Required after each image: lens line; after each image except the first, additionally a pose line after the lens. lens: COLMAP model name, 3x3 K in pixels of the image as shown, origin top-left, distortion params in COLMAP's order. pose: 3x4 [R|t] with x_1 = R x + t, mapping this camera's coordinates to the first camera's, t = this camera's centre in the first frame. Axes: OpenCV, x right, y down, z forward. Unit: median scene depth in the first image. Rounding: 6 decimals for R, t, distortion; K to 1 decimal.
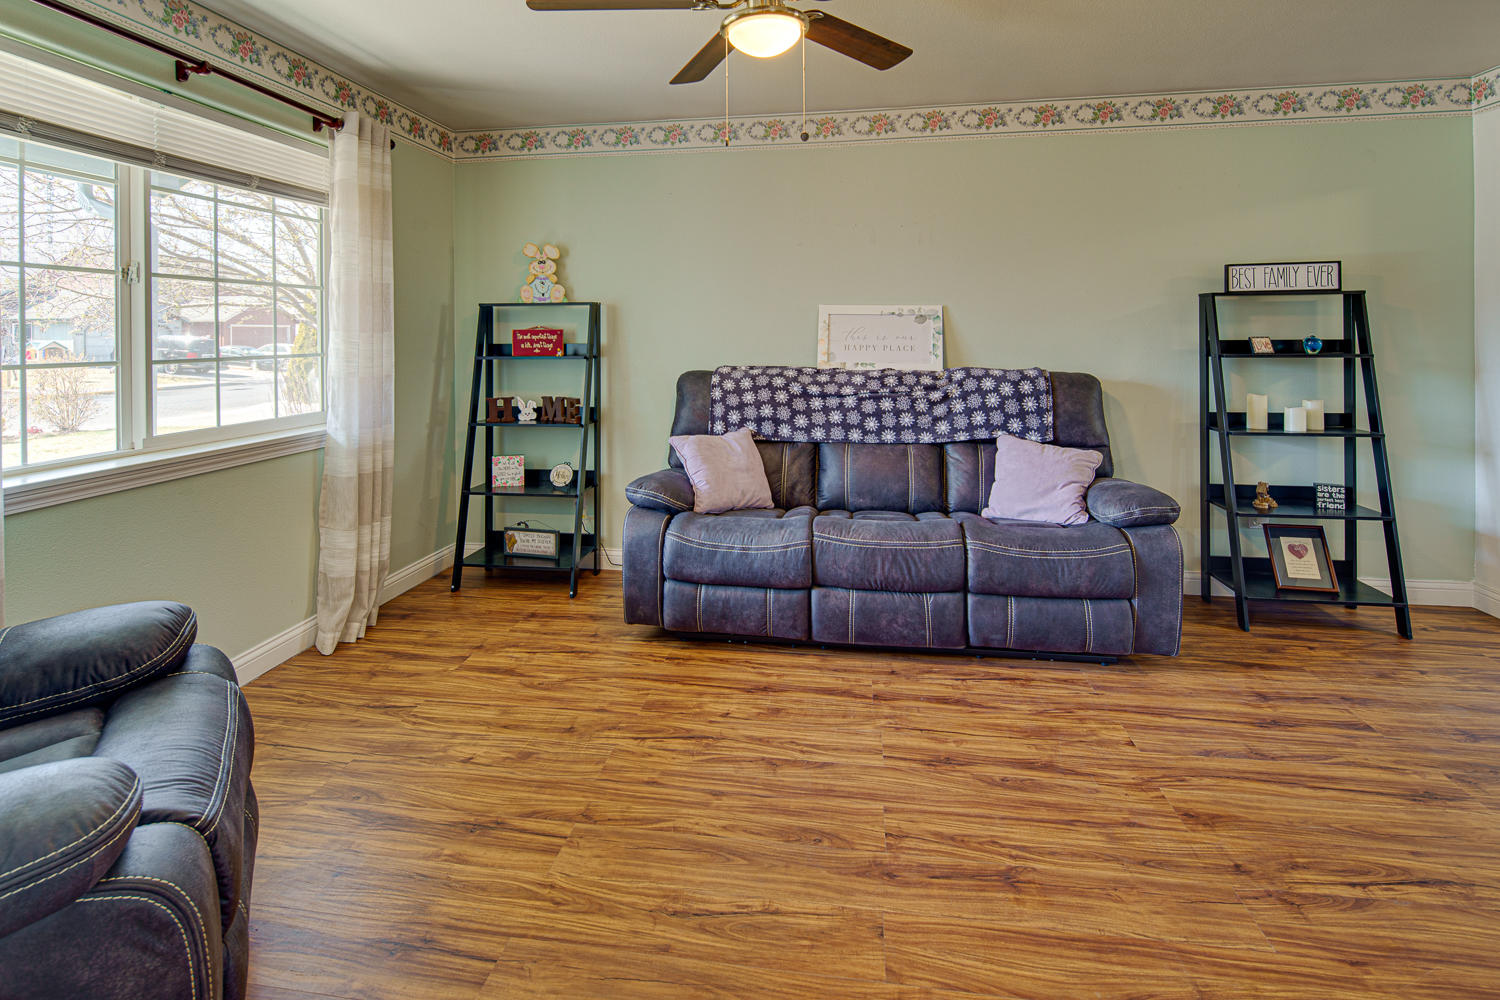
lens RADIAL K [[736.5, 0, 742.8], [0, 736.5, 322.4], [0, 0, 1]] dist [-0.003559, -0.000823]
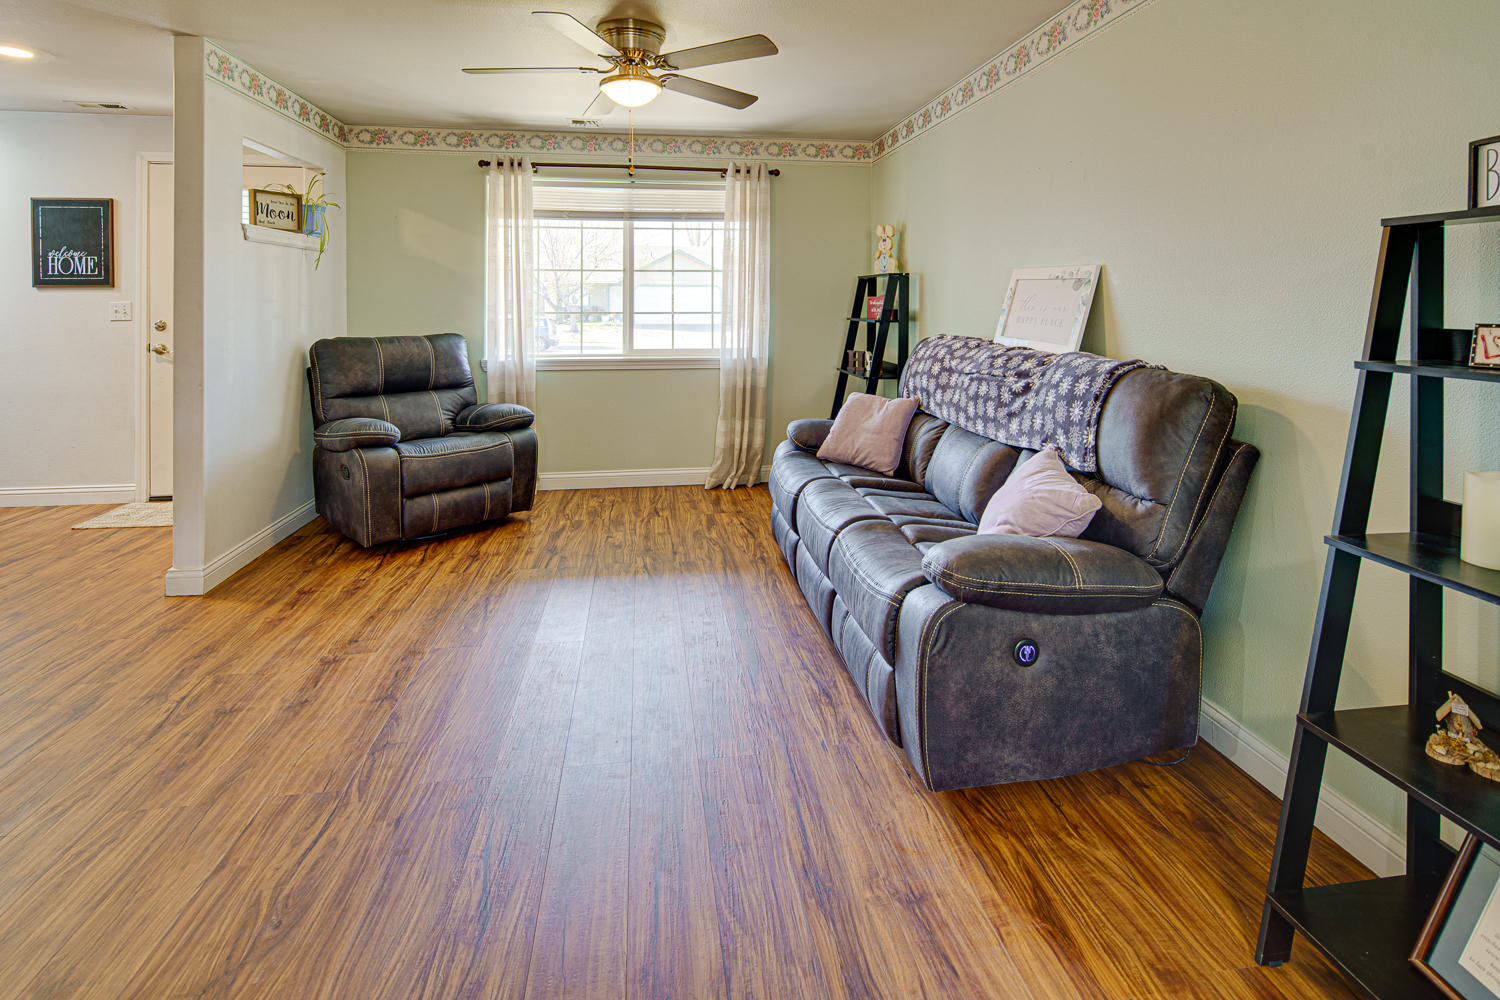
lens RADIAL K [[728.2, 0, 745.1], [0, 728.2, 297.7], [0, 0, 1]] dist [0.003130, 0.001014]
pose [[0.300515, 0.004337, -0.953767, 1.109100], [0.013052, 0.999877, 0.008659, -0.002698], [0.953688, -0.015051, 0.300422, 0.611310]]
